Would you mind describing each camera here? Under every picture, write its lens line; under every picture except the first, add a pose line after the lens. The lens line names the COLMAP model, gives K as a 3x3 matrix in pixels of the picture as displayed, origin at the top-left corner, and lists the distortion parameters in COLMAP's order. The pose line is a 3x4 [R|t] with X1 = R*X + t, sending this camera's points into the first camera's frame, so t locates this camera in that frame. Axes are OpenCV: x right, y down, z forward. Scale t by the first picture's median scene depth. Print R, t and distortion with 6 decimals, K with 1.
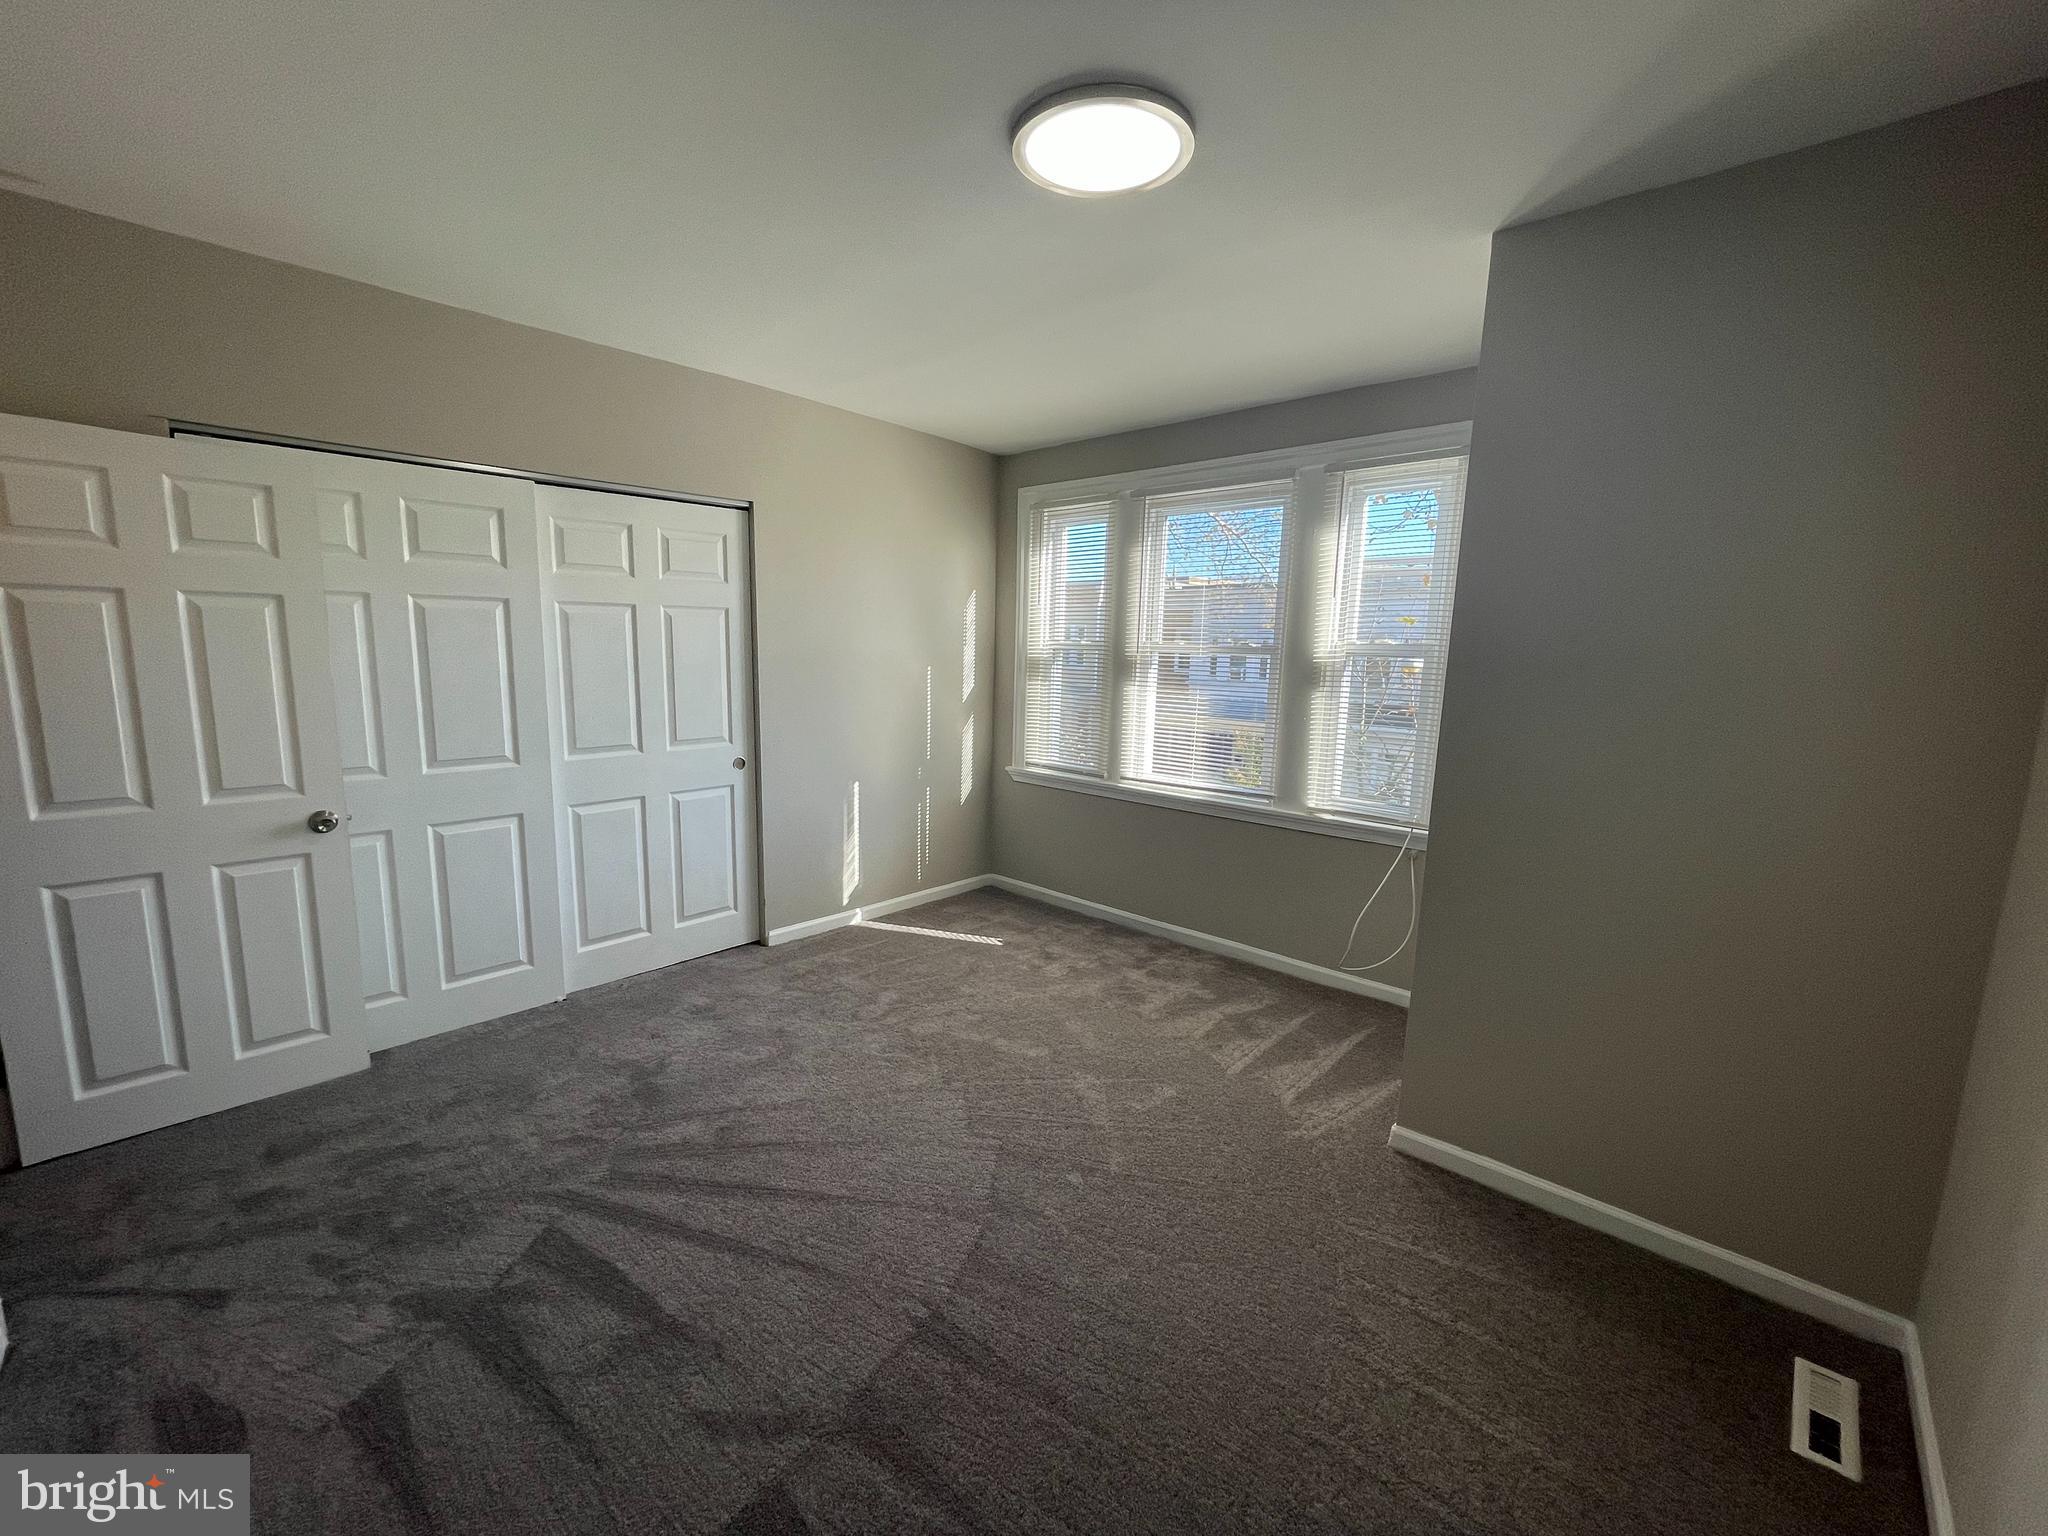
lens RADIAL K [[826.9, 0, 1021.3], [0, 826.9, 761.7], [0, 0, 1]] dist [-0.001136, -0.000729]
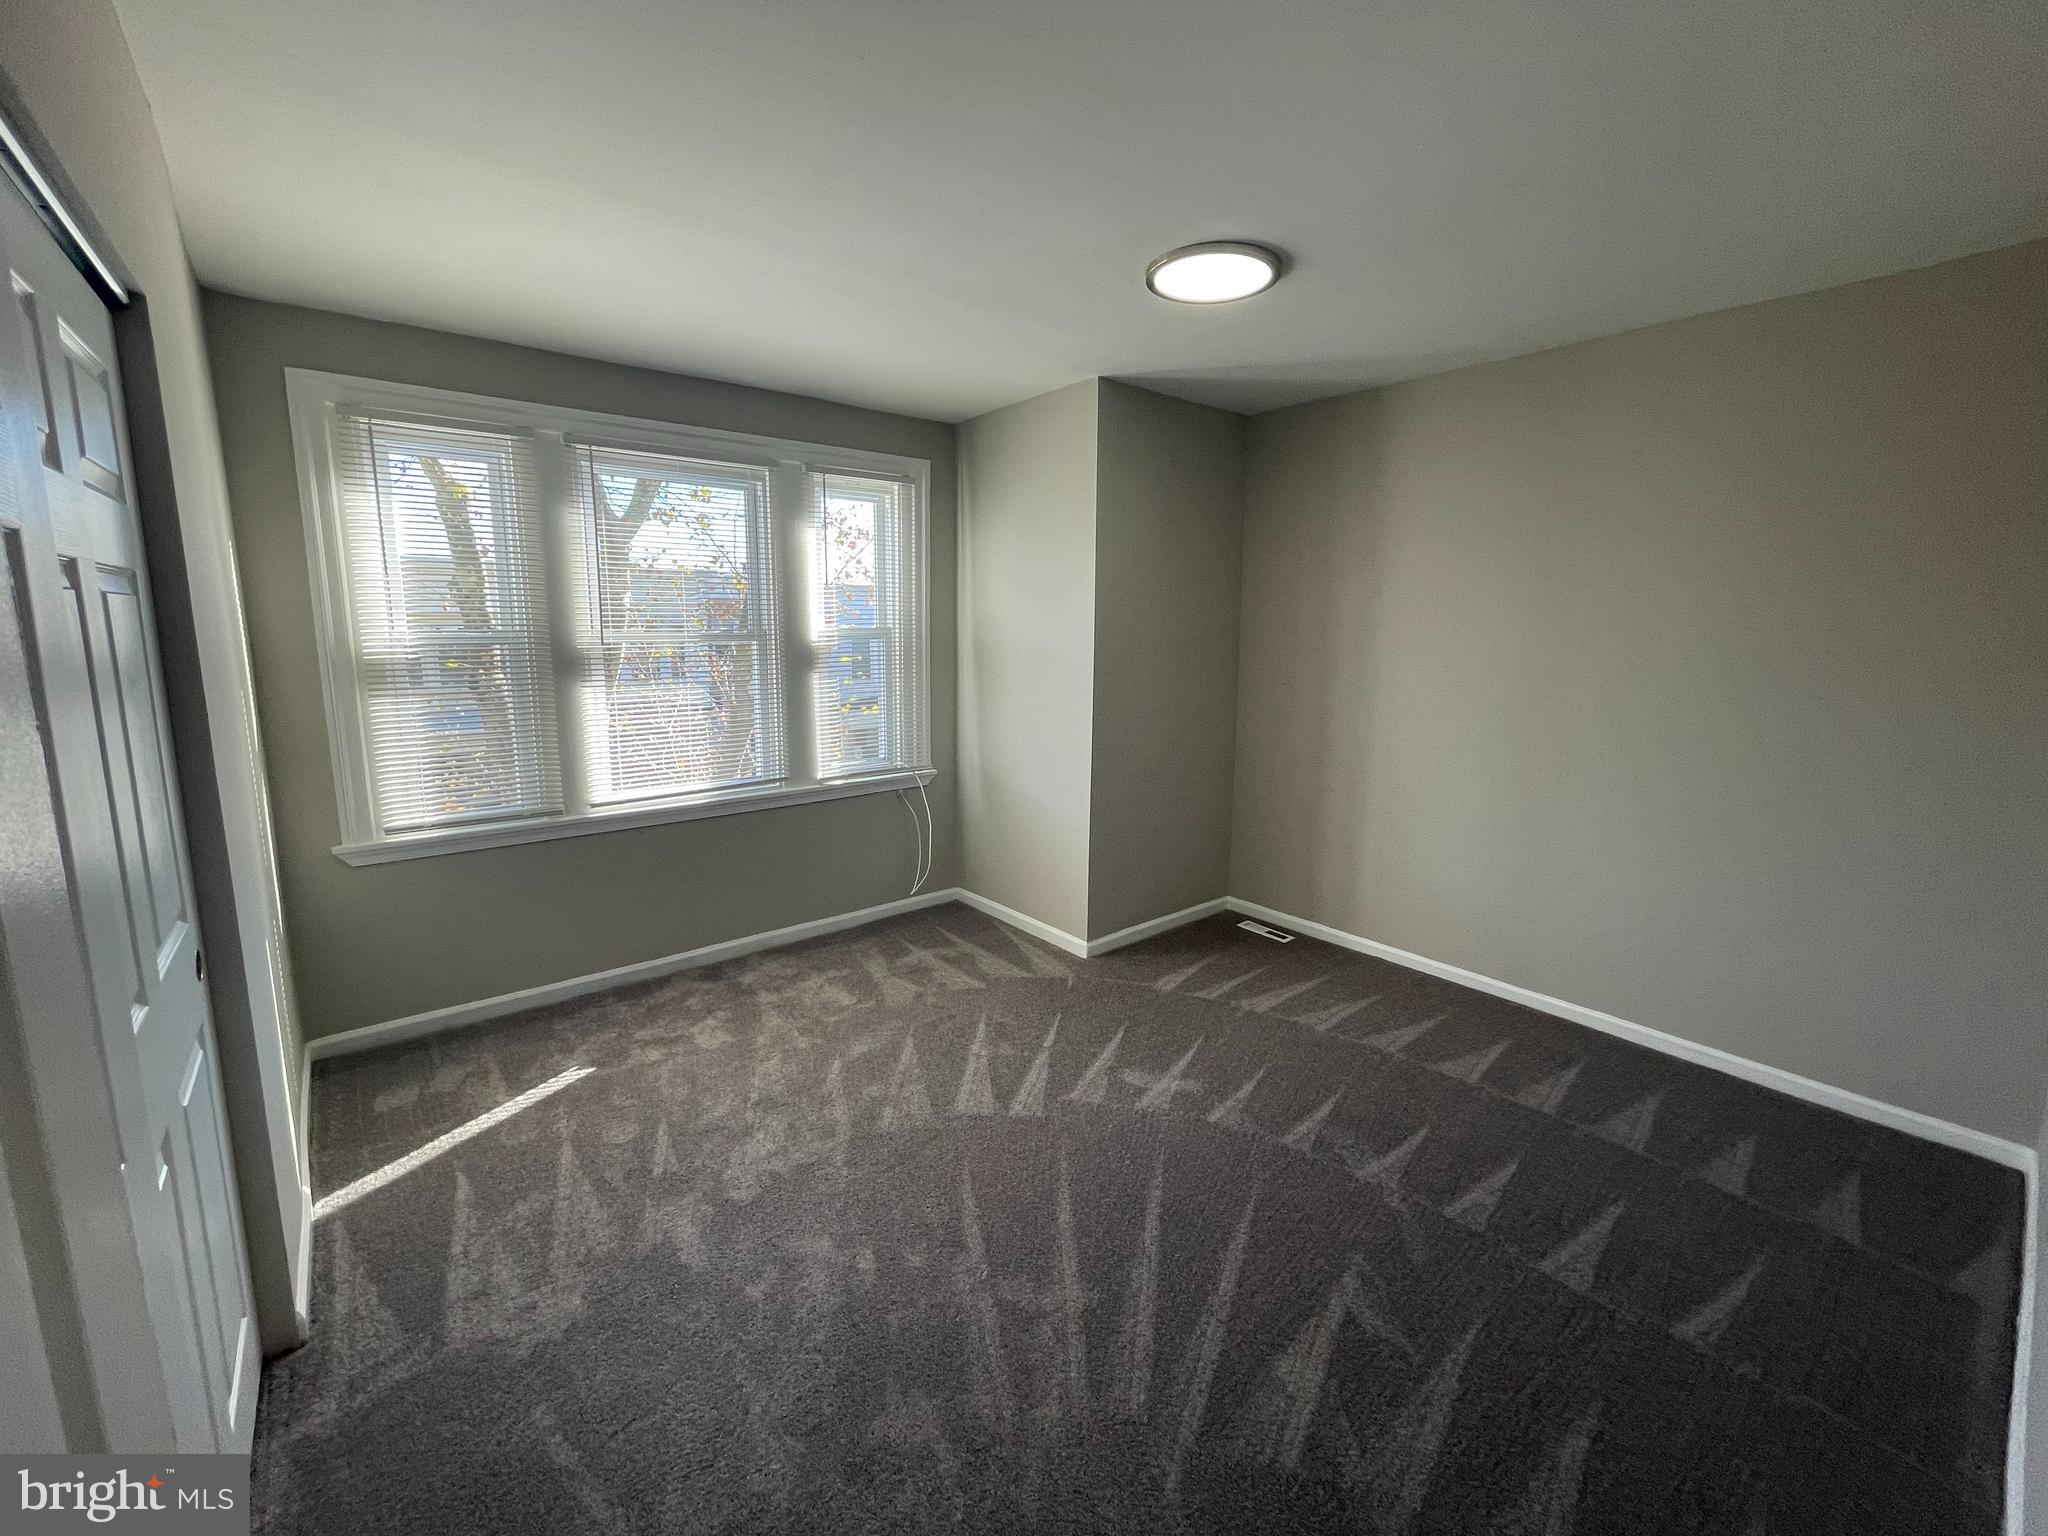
lens RADIAL K [[826.9, 0, 1021.3], [0, 826.9, 761.7], [0, 0, 1]] dist [-0.001136, -0.000729]
pose [[0.144623, -0.179006, 0.973160, -0.612586], [0.142525, 0.977013, 0.158534, -0.093301], [-0.979168, 0.115772, 0.166811, 0.503942]]
